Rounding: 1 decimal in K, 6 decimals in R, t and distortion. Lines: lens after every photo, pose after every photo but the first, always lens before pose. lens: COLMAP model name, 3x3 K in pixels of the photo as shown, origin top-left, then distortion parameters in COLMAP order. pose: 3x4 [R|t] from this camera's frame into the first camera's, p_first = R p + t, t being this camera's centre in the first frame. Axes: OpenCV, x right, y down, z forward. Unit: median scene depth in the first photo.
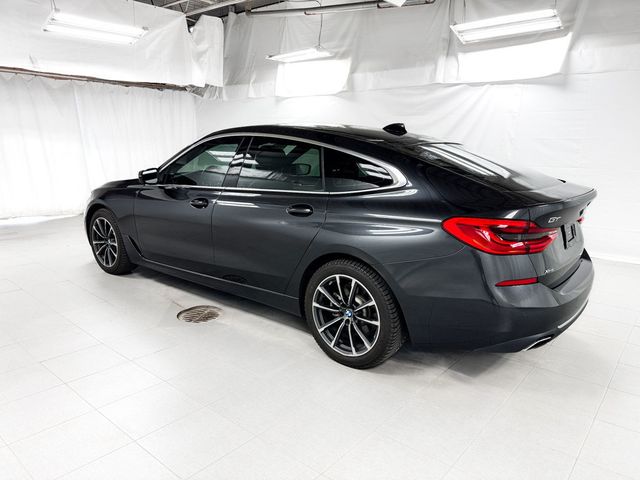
lens RADIAL K [[456.7, 0, 320.0], [0, 456.7, 240.0], [0, 0, 1]] dist [0.080353, -0.065060]
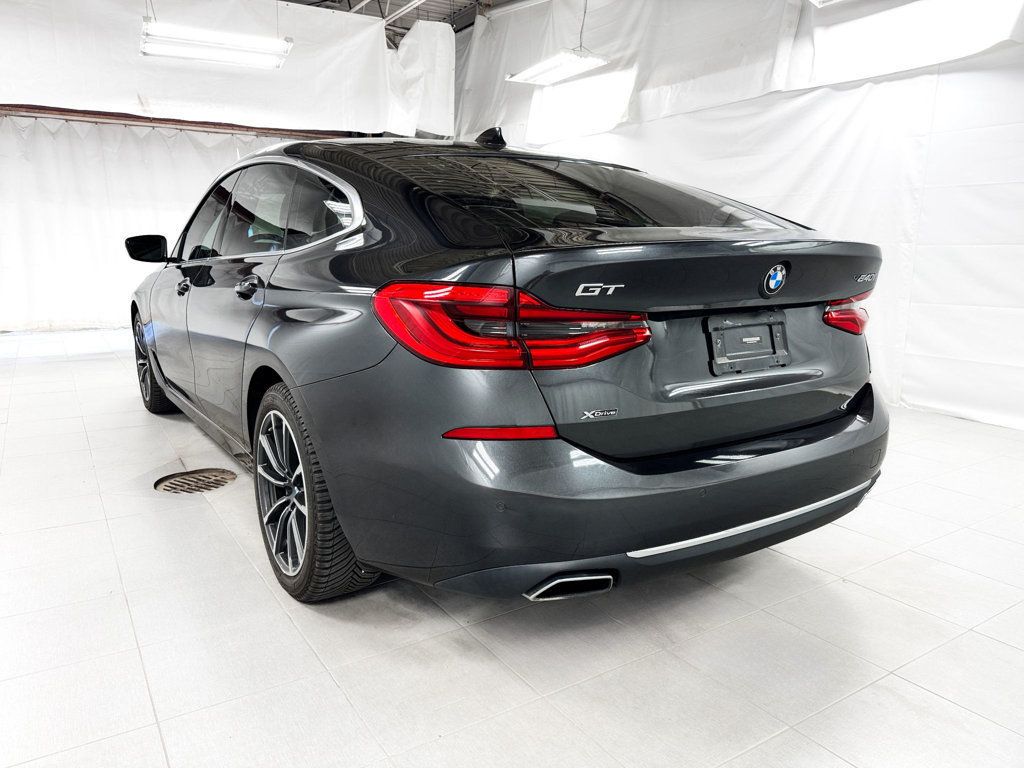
lens RADIAL K [[723.6, 0, 493.9], [0, 723.6, 383.6], [0, 0, 1]] dist [0.036883, -0.002881]
pose [[0.956856, 0.042781, -0.287396, 0.196500], [-0.047399, 0.998834, -0.009125, 0.016033], [0.286671, 0.022354, 0.957768, 0.113739]]
